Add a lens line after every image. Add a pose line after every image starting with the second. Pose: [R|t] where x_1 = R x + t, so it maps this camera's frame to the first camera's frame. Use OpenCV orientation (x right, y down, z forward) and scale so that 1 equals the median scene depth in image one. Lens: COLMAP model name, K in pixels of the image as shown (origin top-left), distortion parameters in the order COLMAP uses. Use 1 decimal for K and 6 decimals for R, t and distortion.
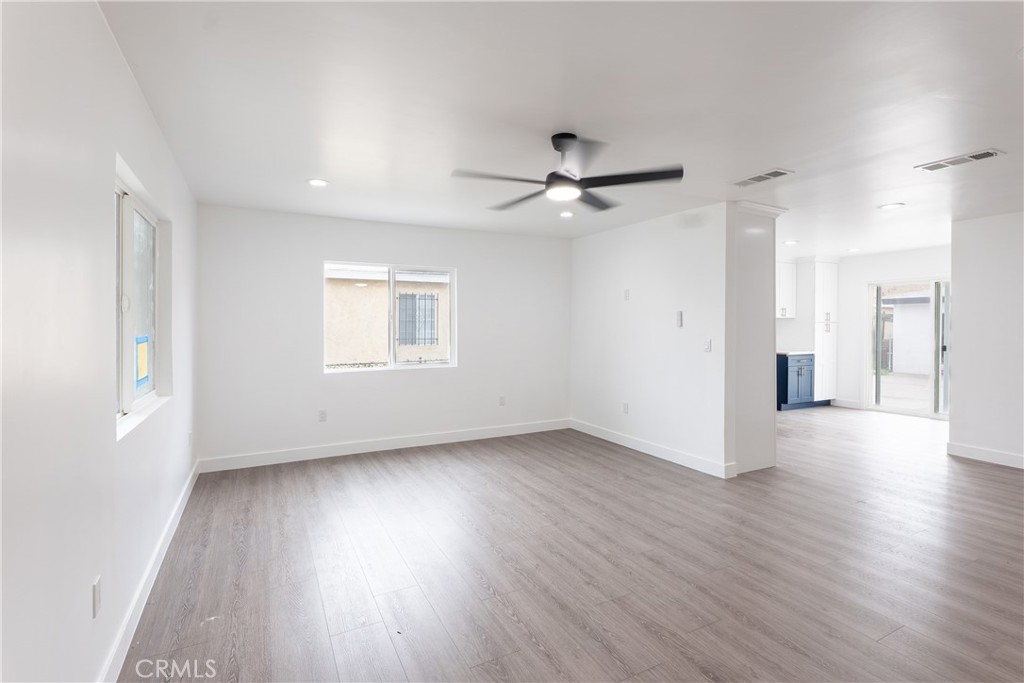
lens RADIAL K [[471.8, 0, 523.4], [0, 471.8, 337.3], [0, 0, 1]] dist [0.009325, -0.000851]
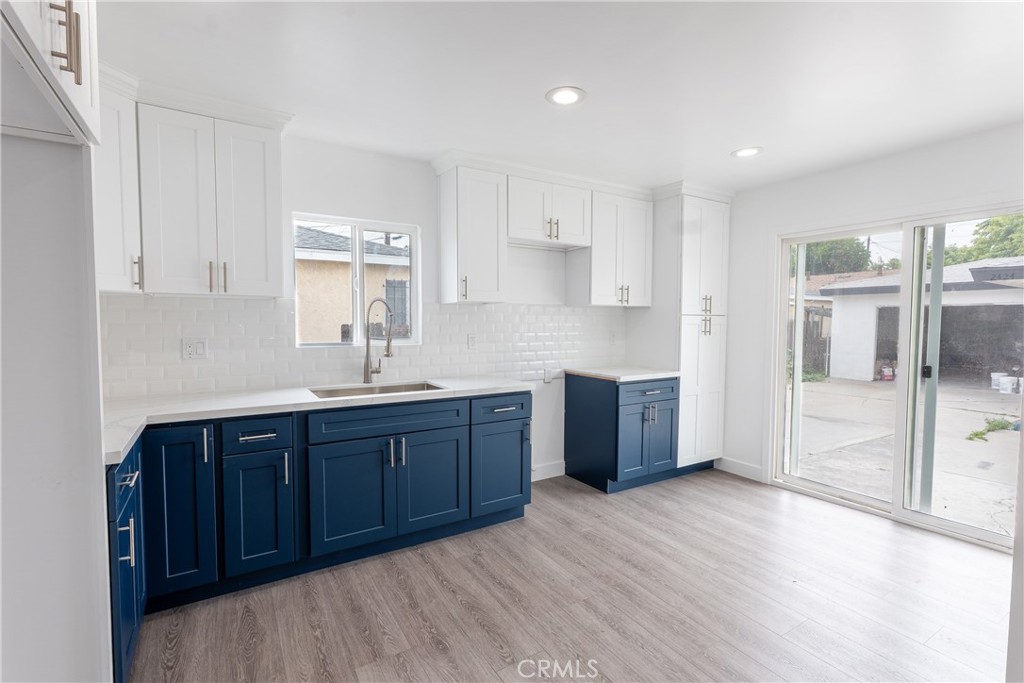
lens RADIAL K [[471.8, 0, 513.3], [0, 471.8, 342.4], [0, 0, 1]] dist [0.009325, -0.000851]
pose [[0.997605, 0.003126, 0.069103, 0.398937], [-0.004866, 0.999675, 0.025018, -0.013856], [-0.069003, -0.025295, 0.997296, 0.502187]]
